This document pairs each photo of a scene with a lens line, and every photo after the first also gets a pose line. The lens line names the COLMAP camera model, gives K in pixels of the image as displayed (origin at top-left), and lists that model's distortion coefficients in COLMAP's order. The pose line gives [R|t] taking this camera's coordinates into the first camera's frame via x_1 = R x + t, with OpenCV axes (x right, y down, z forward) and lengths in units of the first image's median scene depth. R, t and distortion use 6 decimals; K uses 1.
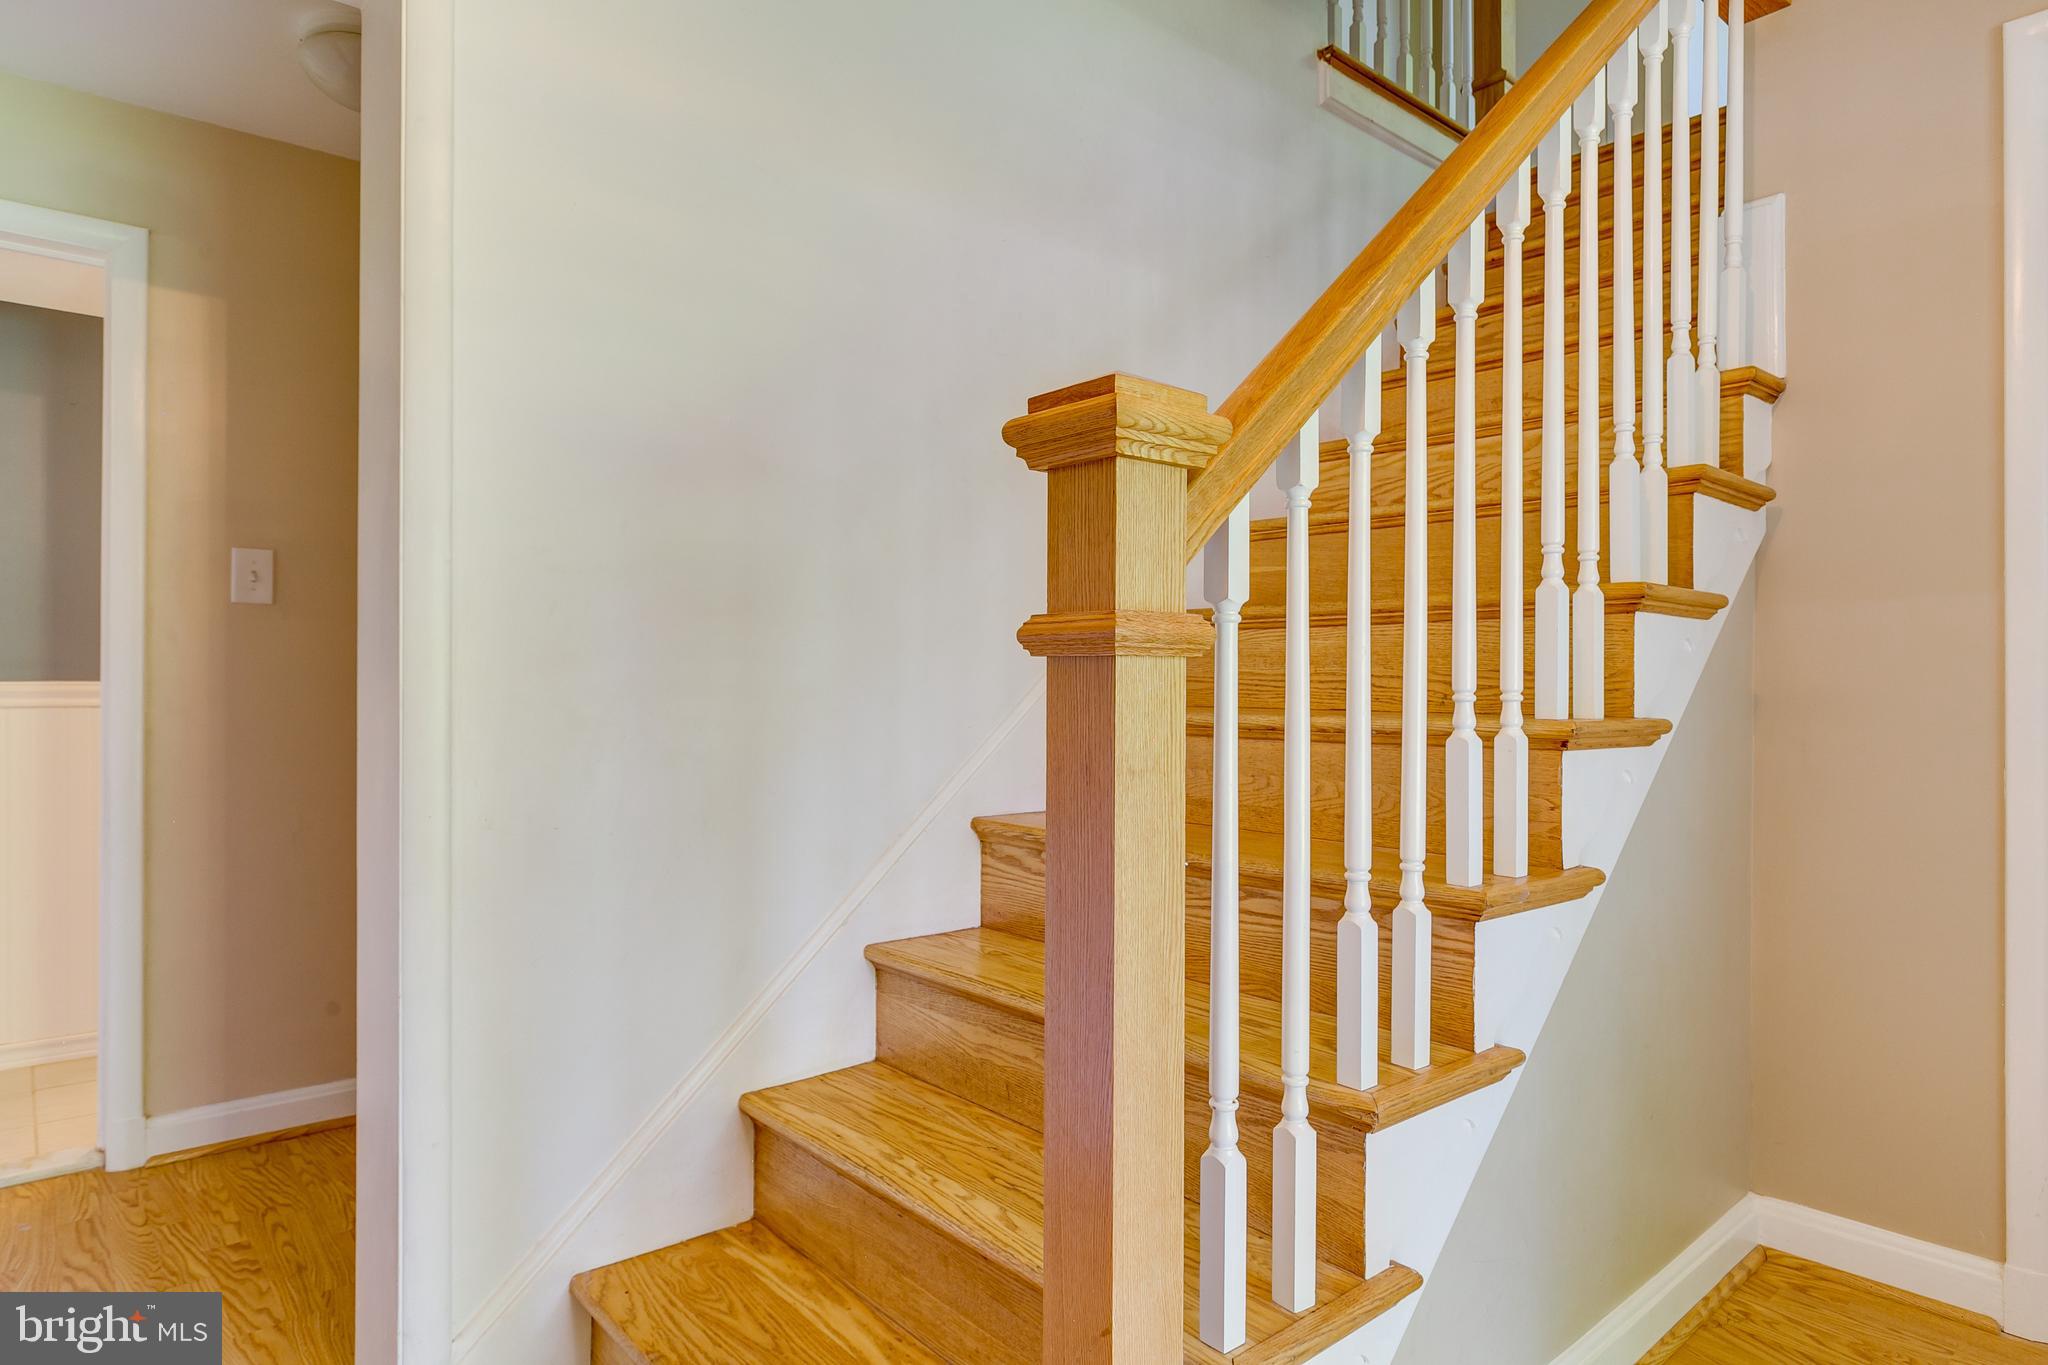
lens RADIAL K [[1145.7, 0, 1024.0], [0, 1145.7, 682.5], [0, 0, 1]] dist [-0.000636, -0.000353]
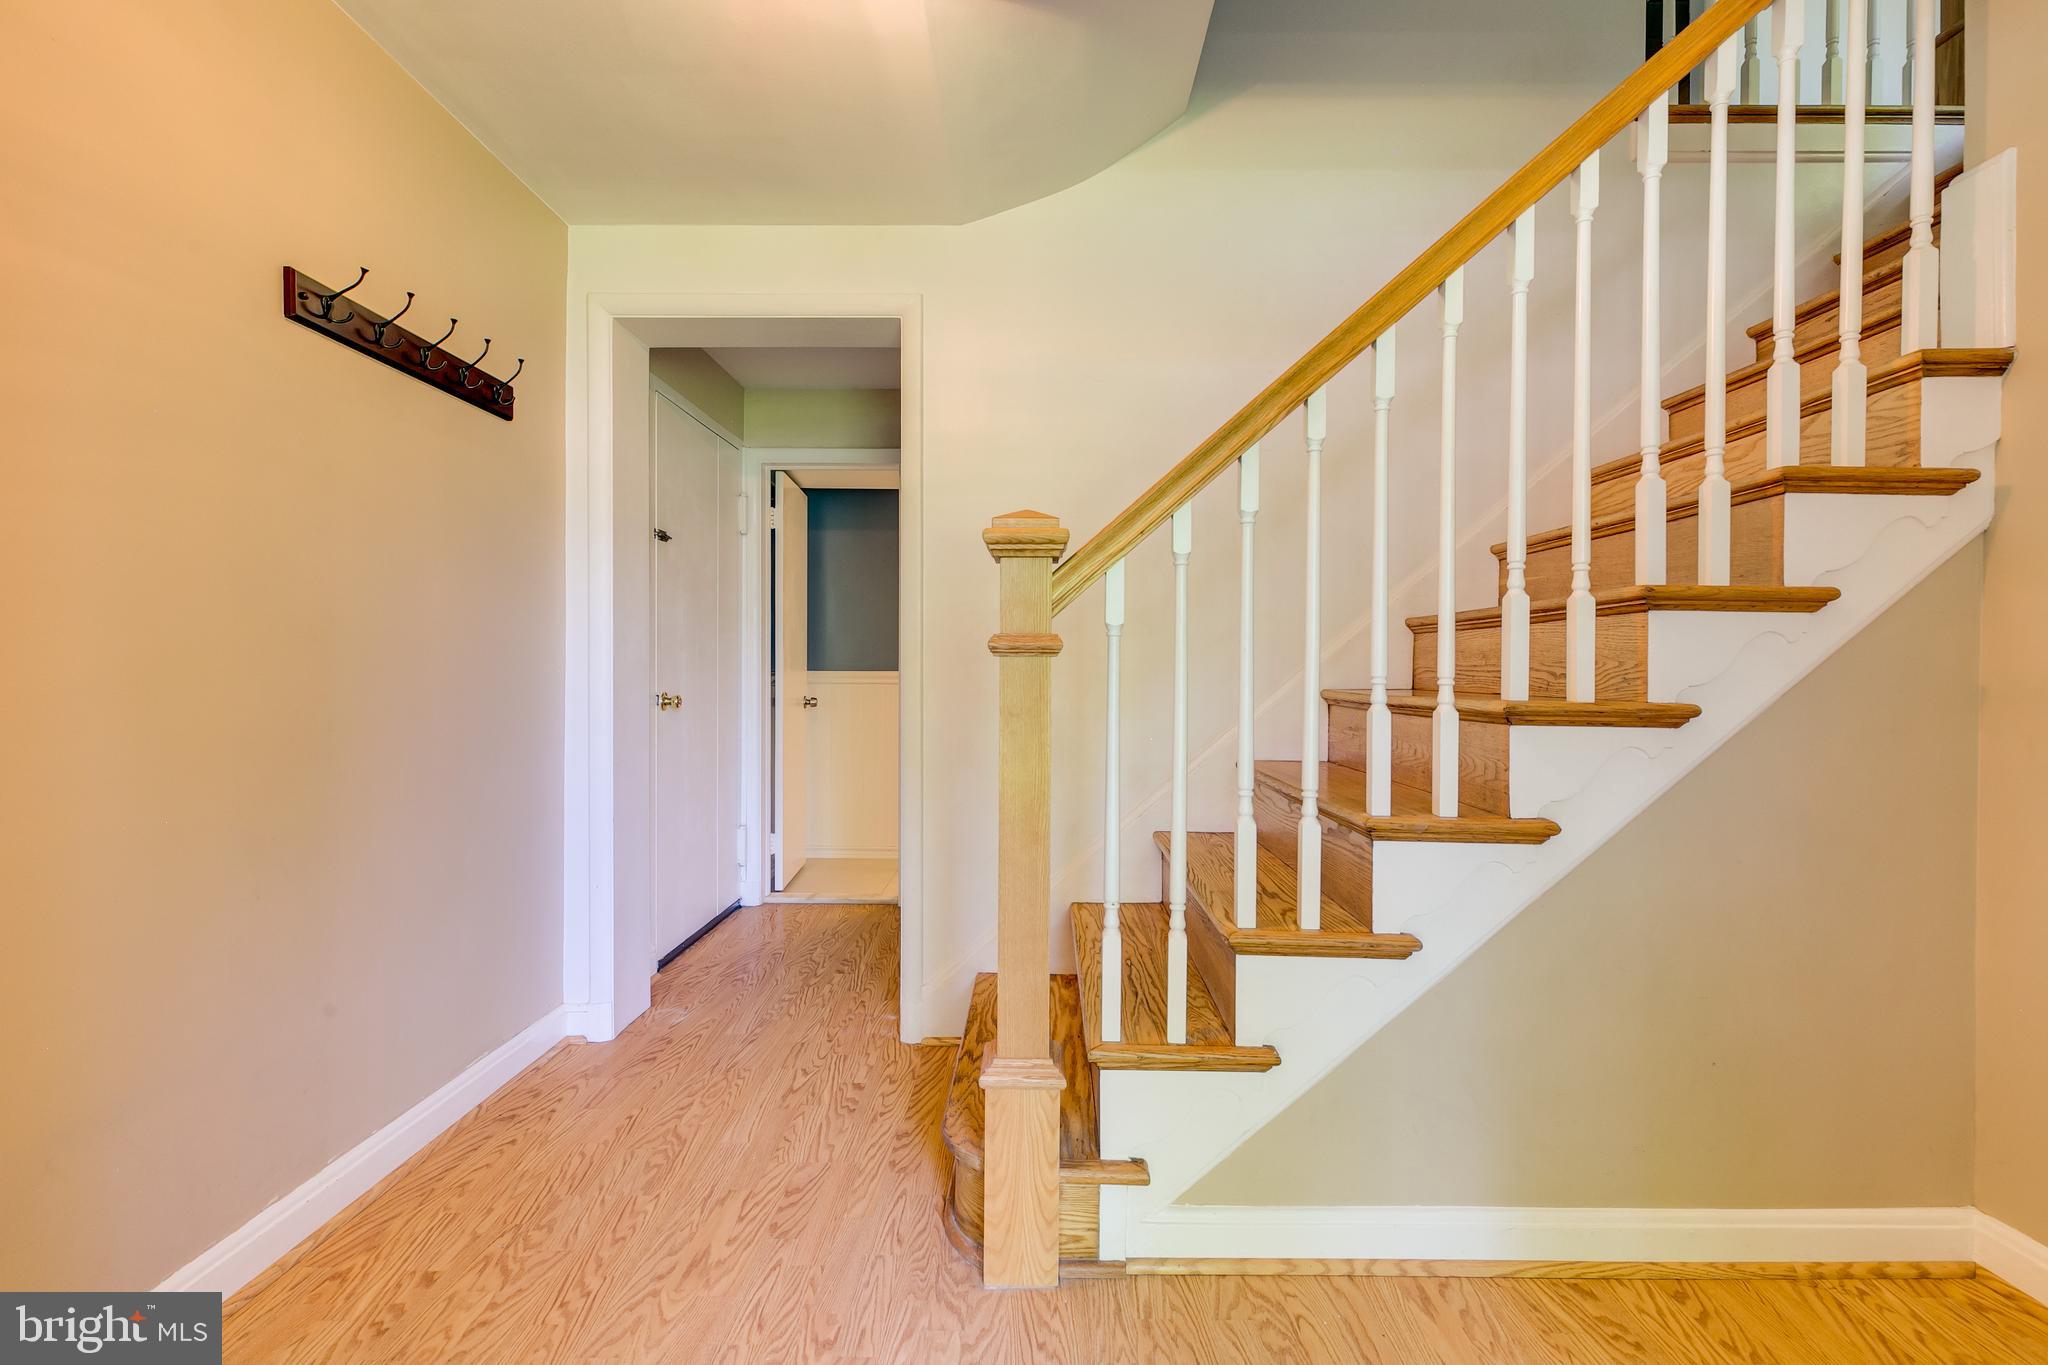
lens RADIAL K [[911.7, 0, 1030.9], [0, 911.7, 673.5], [0, 0, 1]] dist [0.003478, -0.000176]
pose [[0.761434, 0.013287, -0.648107, 0.566337], [-0.004031, 0.999868, 0.015763, -0.009129], [0.648230, -0.009390, 0.761387, -0.092219]]
